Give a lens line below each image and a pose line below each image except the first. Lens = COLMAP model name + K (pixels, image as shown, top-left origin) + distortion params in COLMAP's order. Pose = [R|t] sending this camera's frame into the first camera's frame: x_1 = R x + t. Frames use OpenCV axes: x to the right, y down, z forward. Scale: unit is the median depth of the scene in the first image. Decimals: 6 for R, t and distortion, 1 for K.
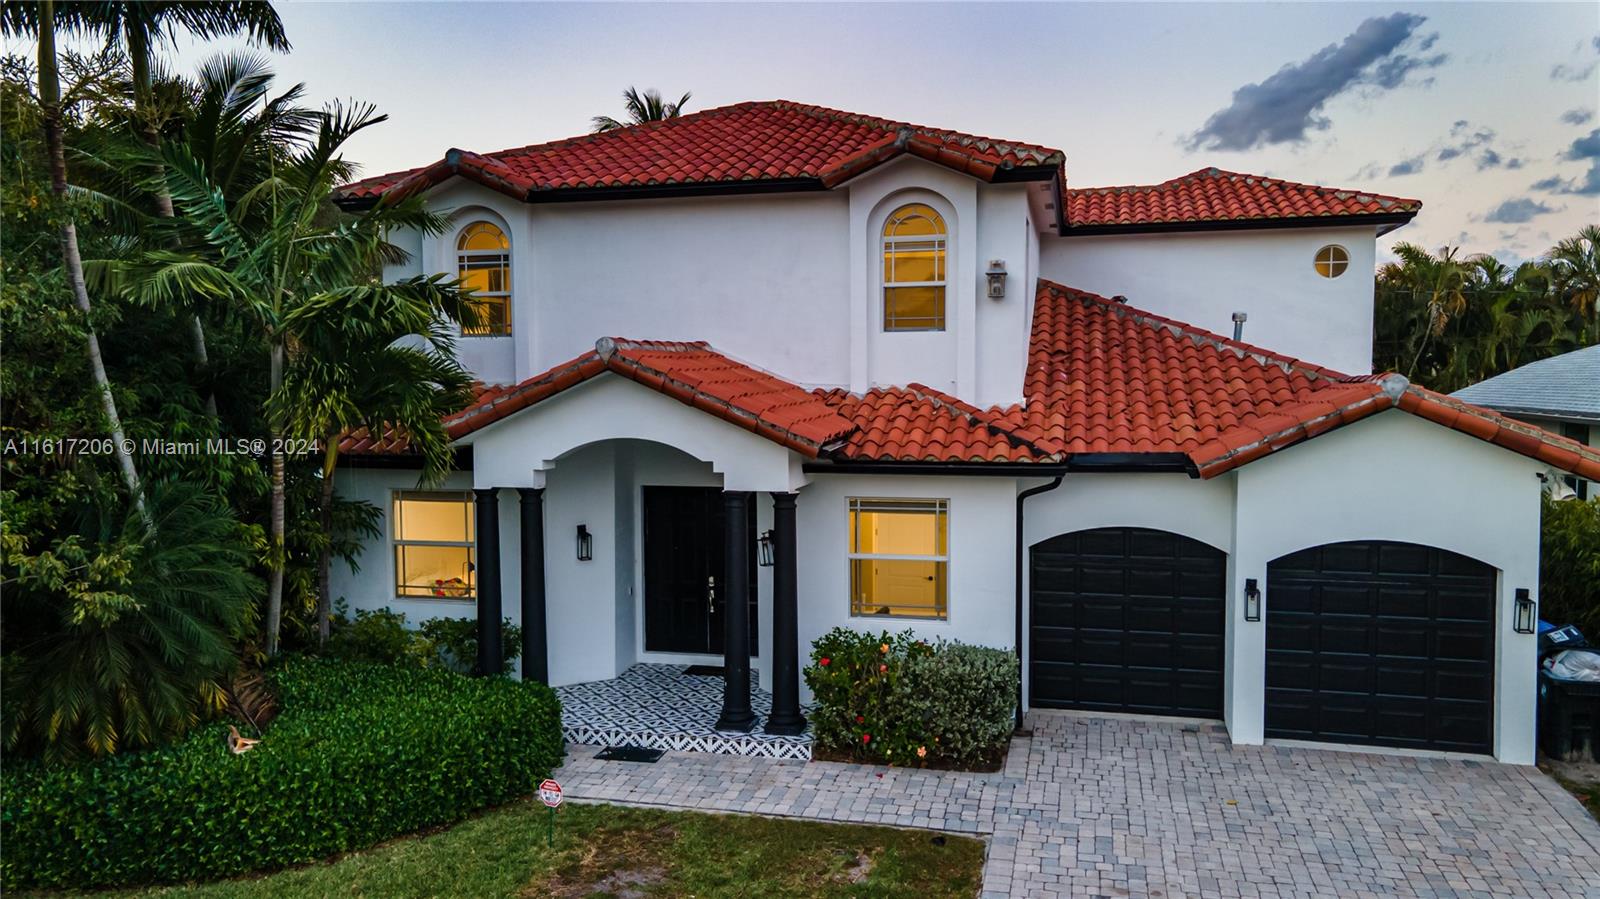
lens RADIAL K [[1076.6, 0, 800.0], [0, 1076.6, 449.5], [0, 0, 1]] dist [0.025614, 0.035162]
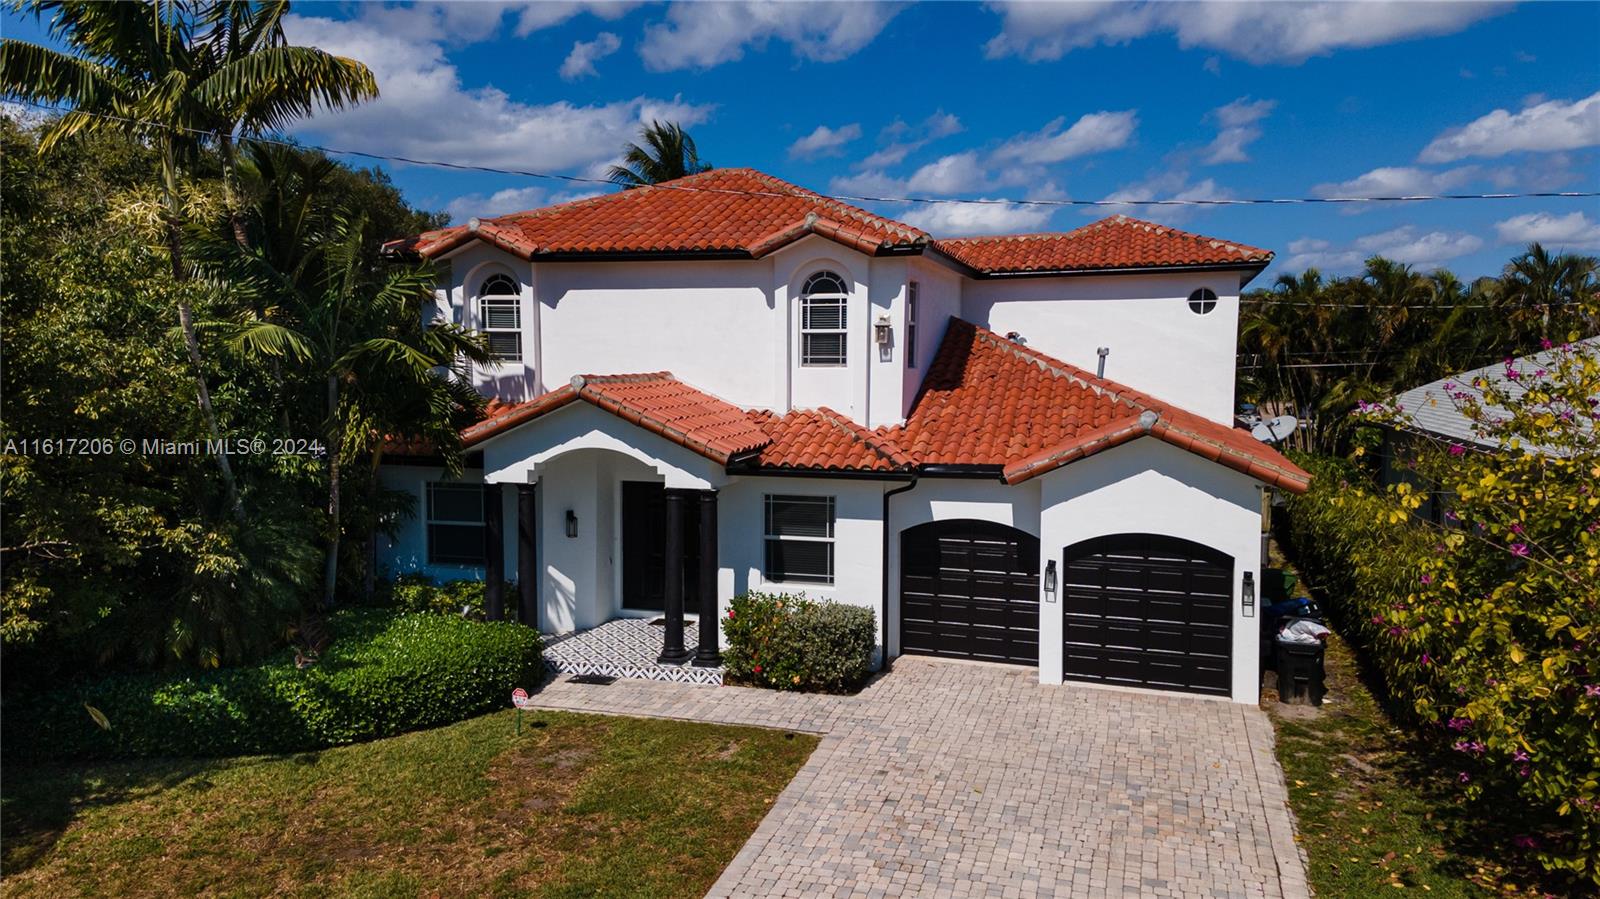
lens RADIAL K [[1016.7, 0, 792.4], [0, 1016.7, 453.0], [0, 0, 1]] dist [0.237365, -0.156712]
pose [[0.998563, 0.013852, -0.051767, 0.164564], [-0.013056, 0.999792, 0.015677, -0.029489], [0.051973, -0.014979, 0.998536, -0.301589]]
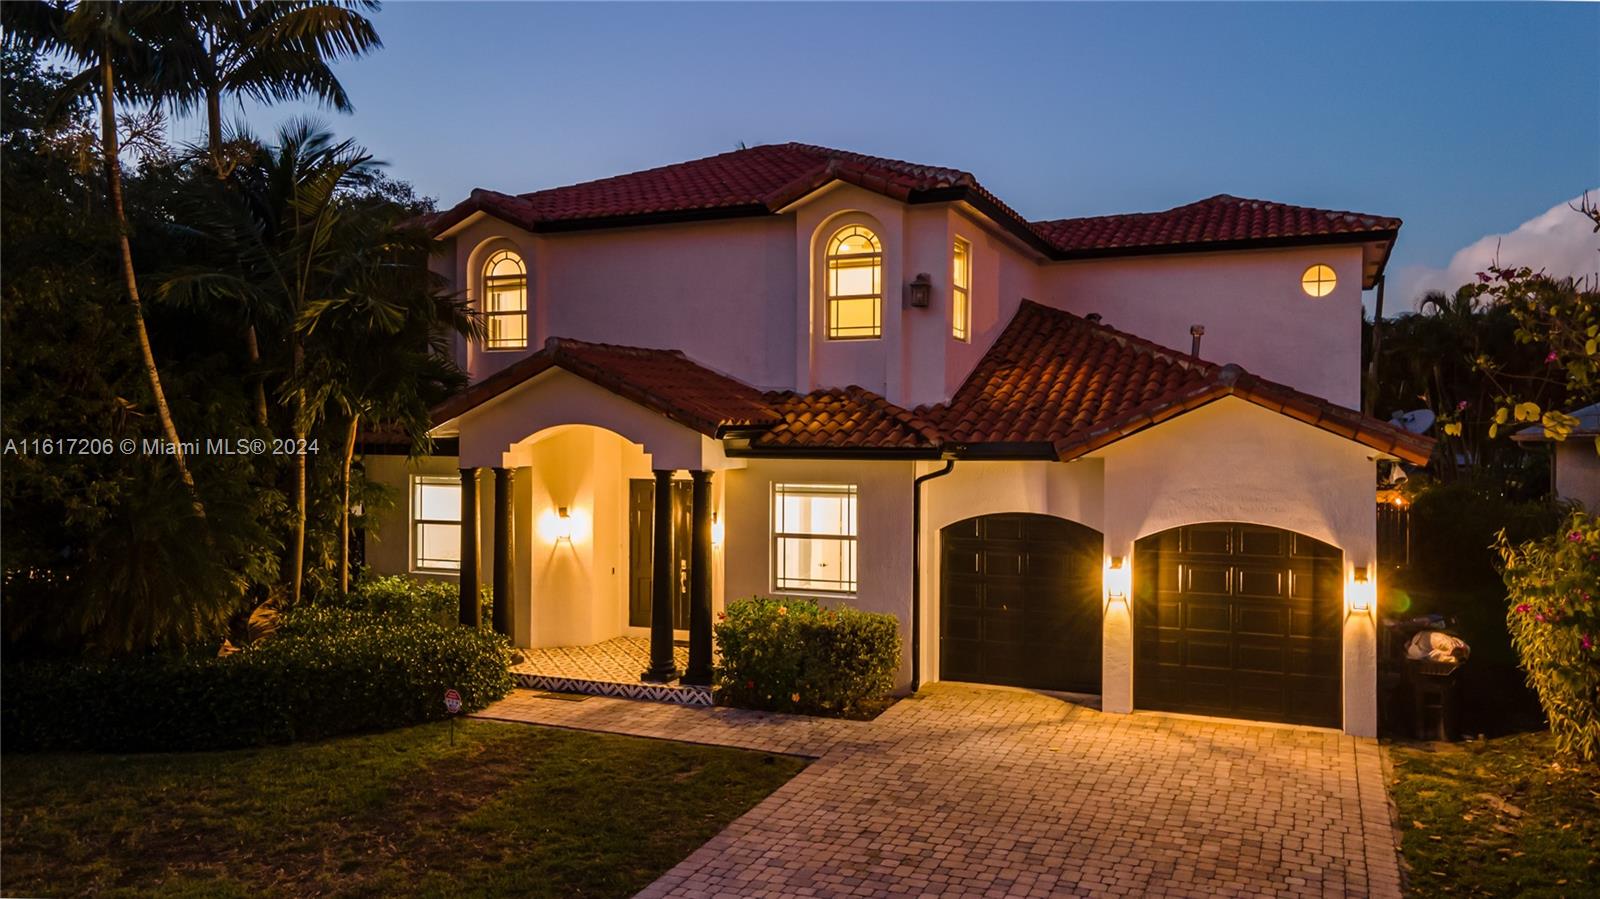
lens RADIAL K [[1076.6, 0, 800.0], [0, 1076.6, 449.5], [0, 0, 1]] dist [0.025614, 0.035162]
pose [[0.987219, 0.011856, -0.158930, 0.281040], [-0.019693, 0.998661, -0.047831, 0.071705], [0.158150, 0.050350, 0.986131, -0.119515]]
